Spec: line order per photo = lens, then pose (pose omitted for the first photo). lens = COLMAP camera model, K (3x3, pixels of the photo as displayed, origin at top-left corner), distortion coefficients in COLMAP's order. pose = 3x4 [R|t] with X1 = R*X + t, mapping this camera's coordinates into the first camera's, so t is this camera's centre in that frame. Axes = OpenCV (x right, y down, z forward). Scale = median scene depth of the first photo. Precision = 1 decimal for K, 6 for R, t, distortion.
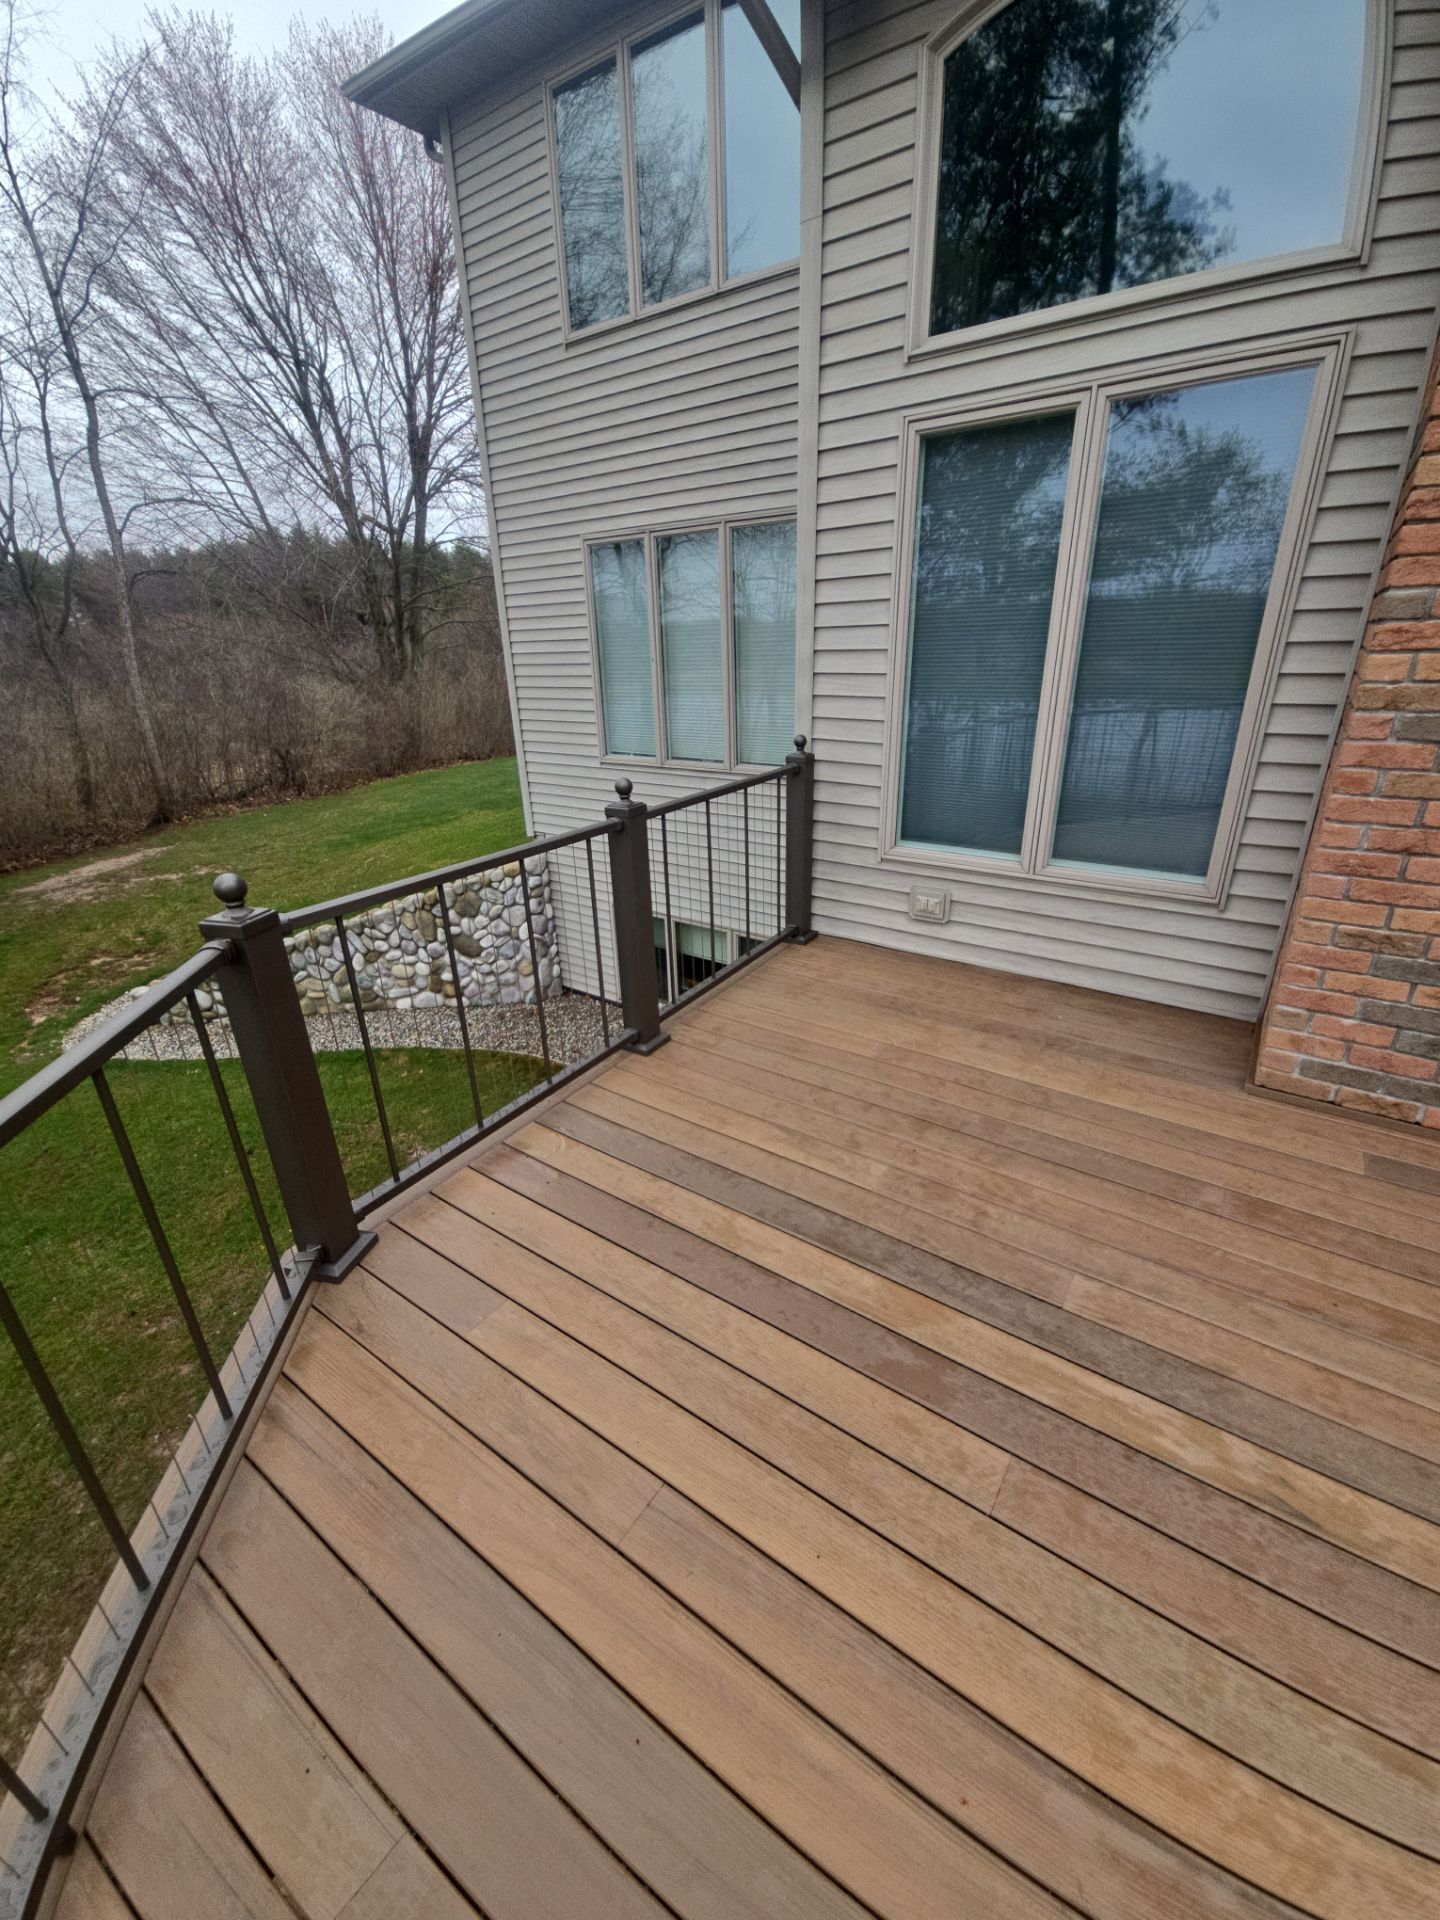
lens RADIAL K [[773.2, 0, 724.0], [0, 773.2, 962.4], [0, 0, 1]] dist [0.017980, -0.011998]
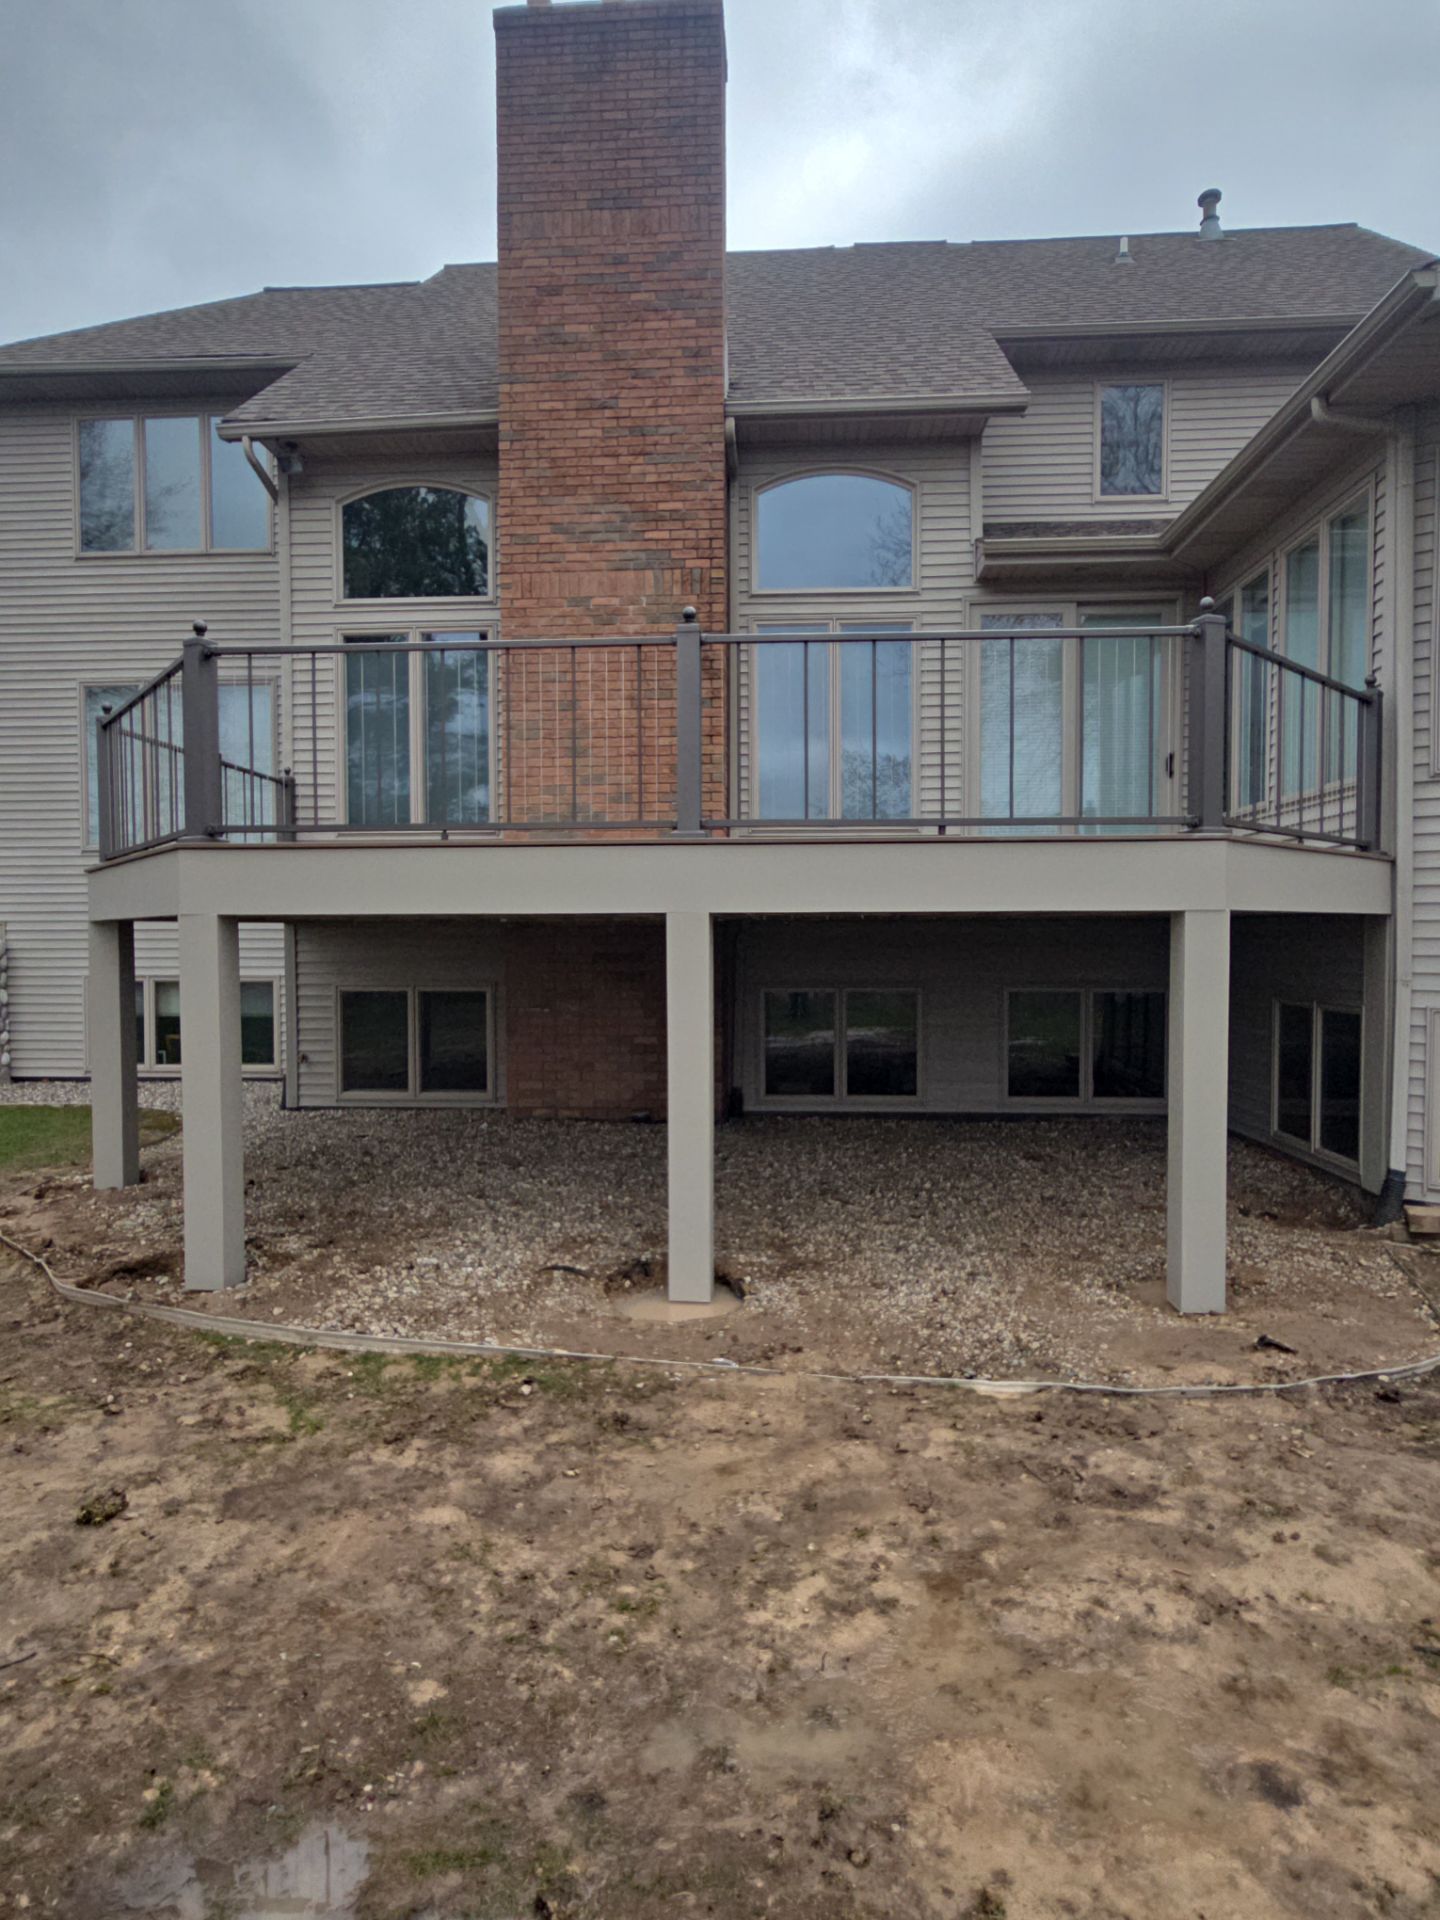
lens RADIAL K [[1073.0, 0, 732.5], [0, 1073.0, 960.0], [0, 0, 1]] dist [0.005950, 0.000002]
pose [[0.851347, 0.007822, 0.524545, -0.159967], [0.183331, 0.932409, -0.311454, 0.534395], [-0.491527, 0.361321, 0.792369, -0.651263]]
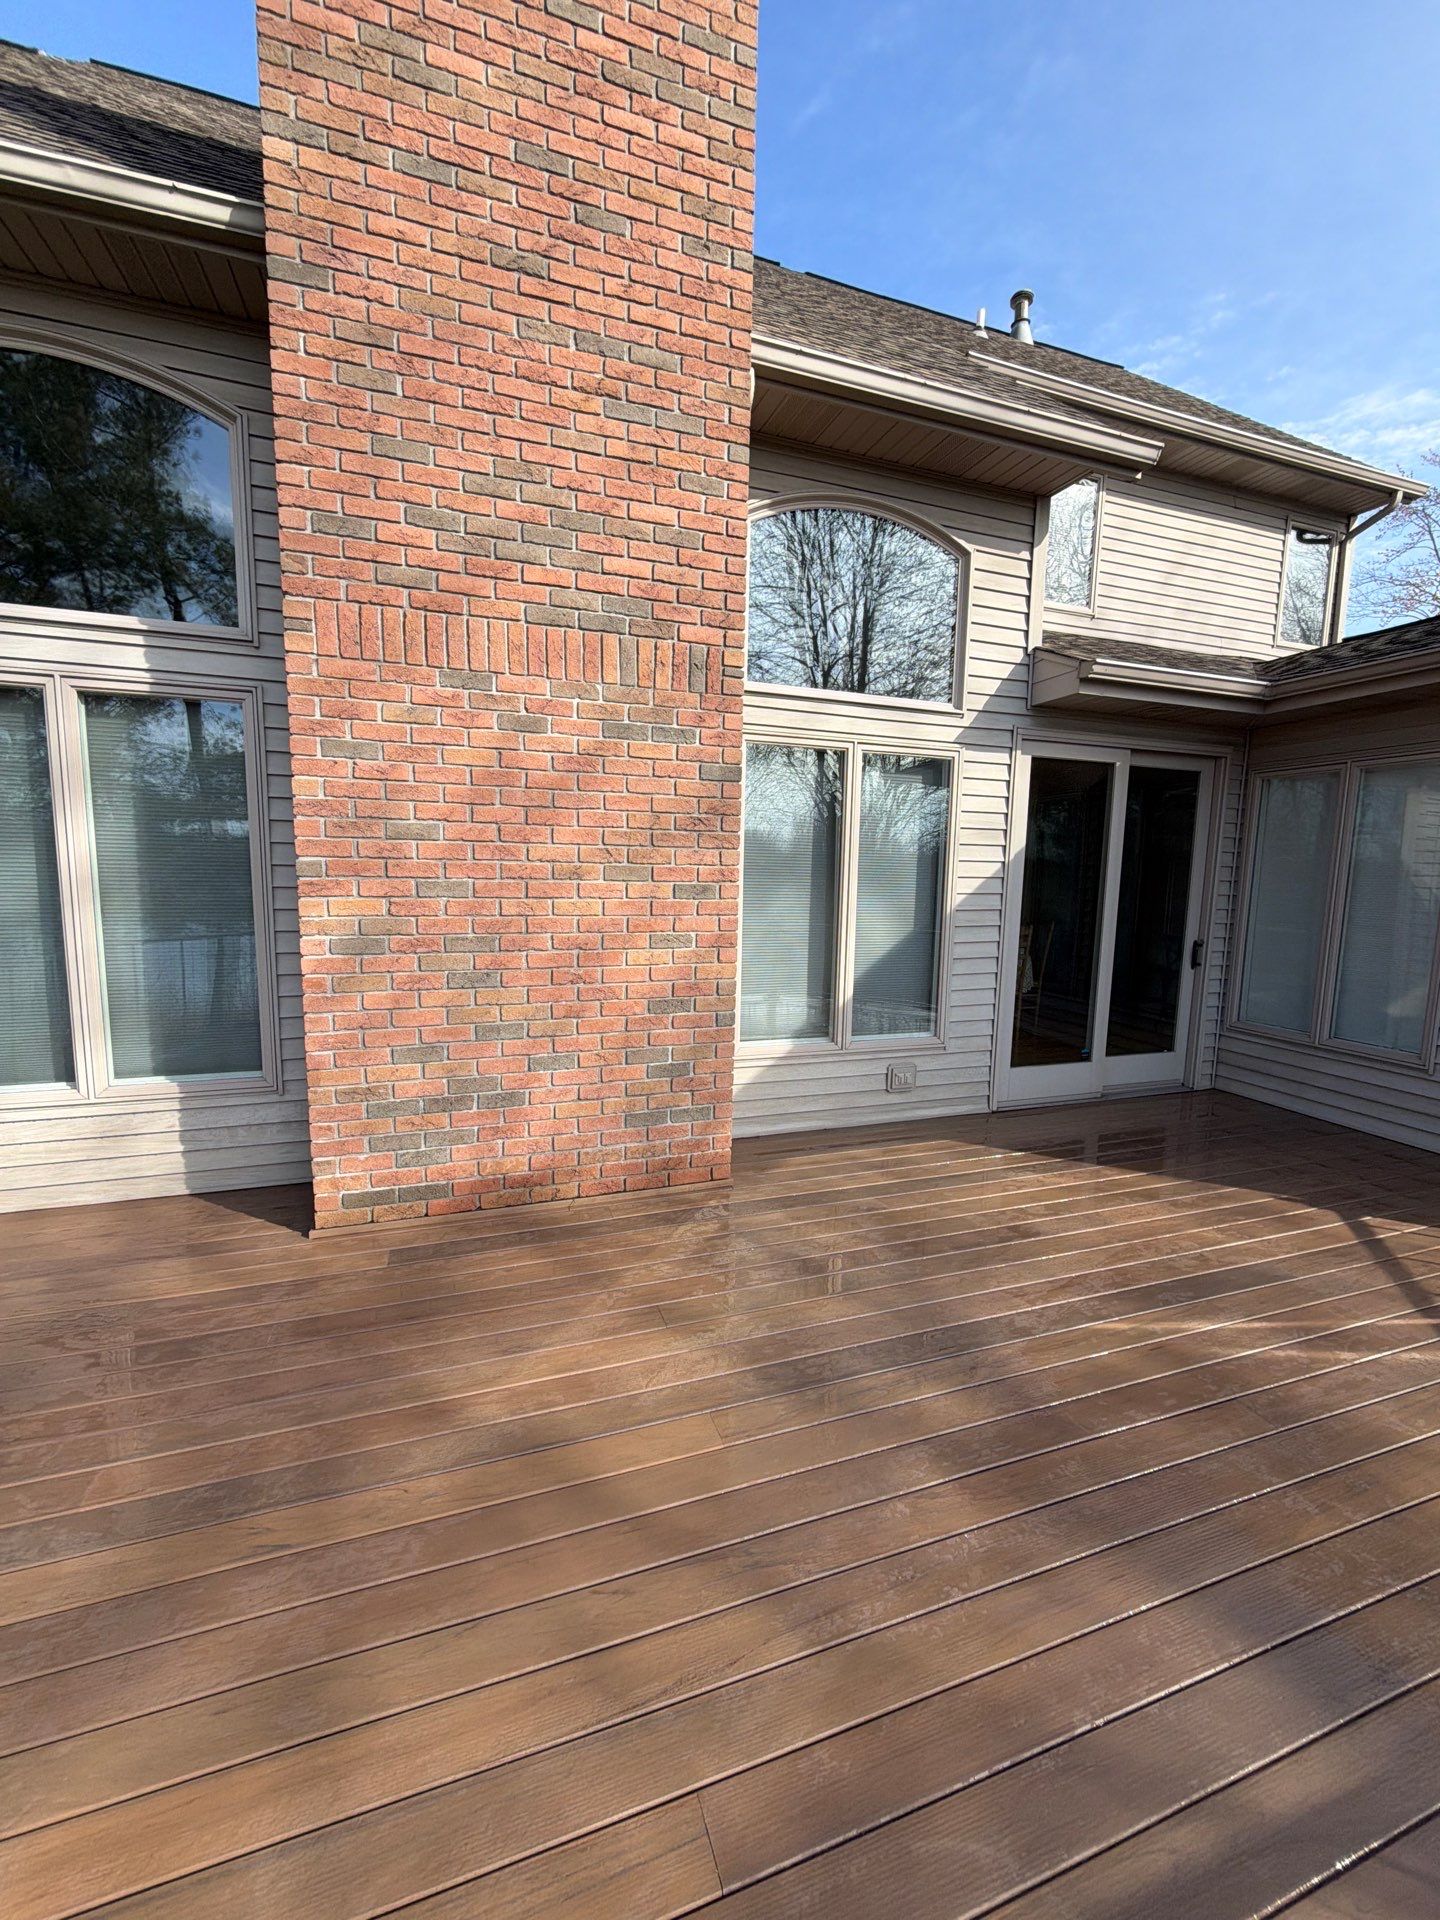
lens RADIAL K [[762.7, 0, 720.0], [0, 762.7, 960.0], [0, 0, 1]] dist [0.001245, -0.000093]
pose [[0.582896, -0.060281, 0.810307, 0.037726], [0.278011, 0.951853, -0.129176, 0.029458], [-0.763506, 0.300570, 0.571590, -0.096864]]
